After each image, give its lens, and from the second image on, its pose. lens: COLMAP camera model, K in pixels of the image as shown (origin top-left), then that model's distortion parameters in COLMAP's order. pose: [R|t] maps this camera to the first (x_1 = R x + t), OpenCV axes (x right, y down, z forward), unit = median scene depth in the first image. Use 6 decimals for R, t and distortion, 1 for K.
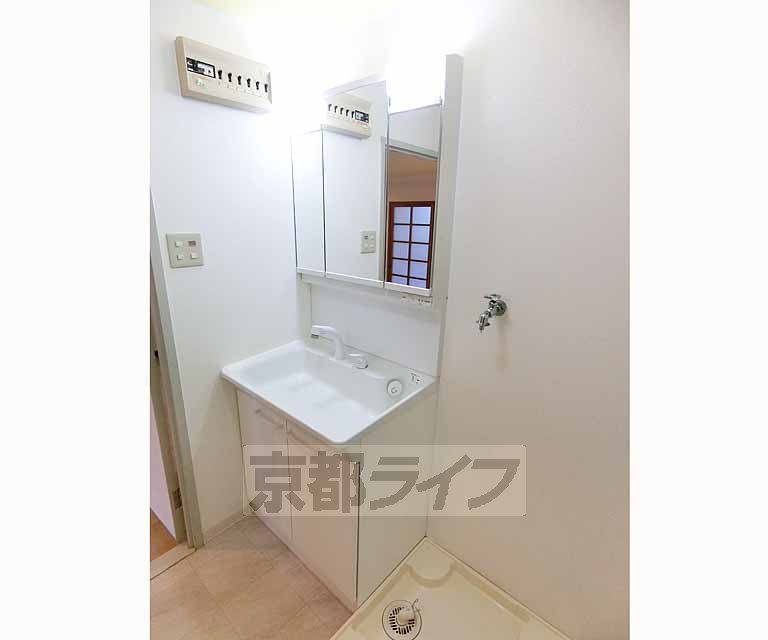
lens RADIAL K [[377.5, 0, 384.0], [0, 377.5, 320.0], [0, 0, 1]] dist [0.000260, 0.000077]
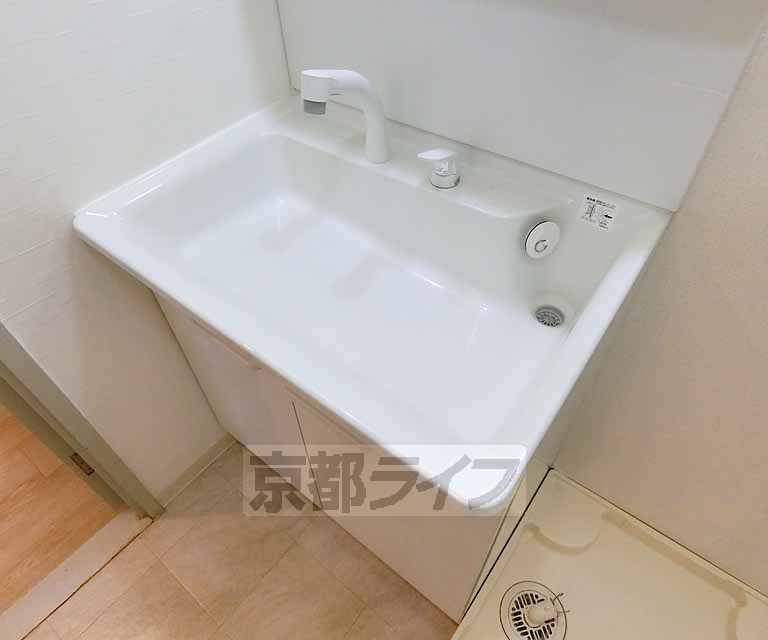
lens RADIAL K [[479.4, 0, 390.7], [0, 479.4, 315.1], [0, 0, 1]] dist [0.008377, 0.000938]
pose [[0.996300, -0.079380, 0.032927, -0.144924], [0.051243, 0.856322, 0.513893, -0.013970], [-0.068989, -0.510305, 0.857222, 0.536038]]
